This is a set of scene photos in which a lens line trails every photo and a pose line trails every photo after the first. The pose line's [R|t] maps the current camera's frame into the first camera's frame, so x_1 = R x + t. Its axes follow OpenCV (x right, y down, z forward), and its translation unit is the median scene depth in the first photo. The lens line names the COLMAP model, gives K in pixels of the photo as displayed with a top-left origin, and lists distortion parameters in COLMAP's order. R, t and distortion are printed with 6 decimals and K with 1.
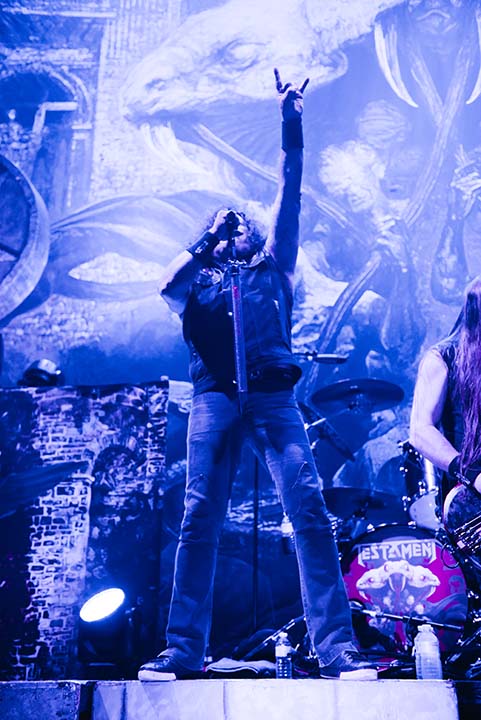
lens RADIAL K [[865.7, 0, 257.0], [0, 865.7, 339.1], [0, 0, 1]] dist [0.076641, 0.000000]
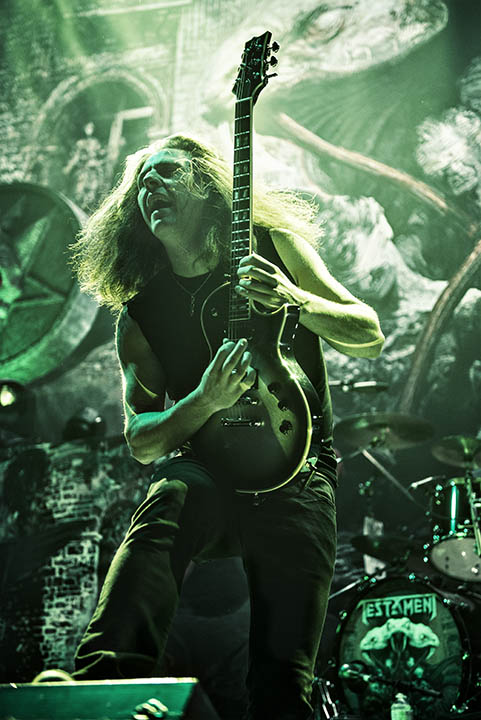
lens RADIAL K [[1082.4, 0, 228.8], [0, 1082.4, 316.0], [0, 0, 1]] dist [0.131697, 0.000000]
pose [[0.957598, -0.093813, -0.272408, 0.184892], [0.091103, 0.995585, -0.022611, -0.026617], [0.273326, -0.003165, 0.961916, -0.078290]]
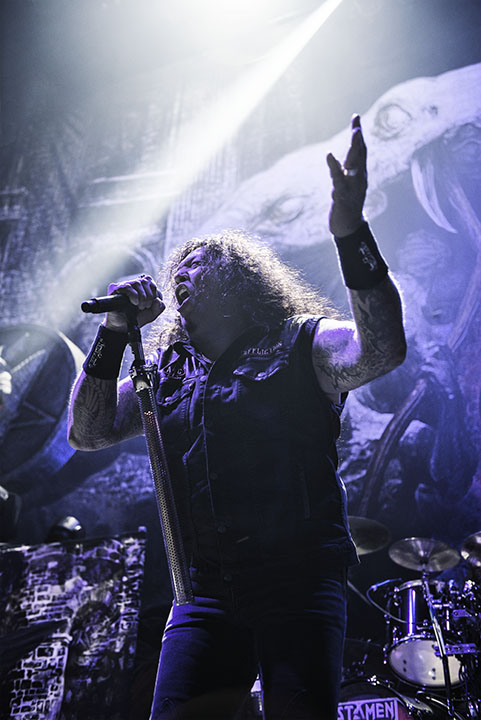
lens RADIAL K [[845.7, 0, 231.4], [0, 845.7, 326.6], [0, 0, 1]] dist [0.075729, 0.000000]
pose [[0.966104, -0.117744, -0.229738, 0.158492], [0.073836, 0.978782, -0.191141, 0.007462], [0.247369, 0.167699, 0.954298, 0.028553]]
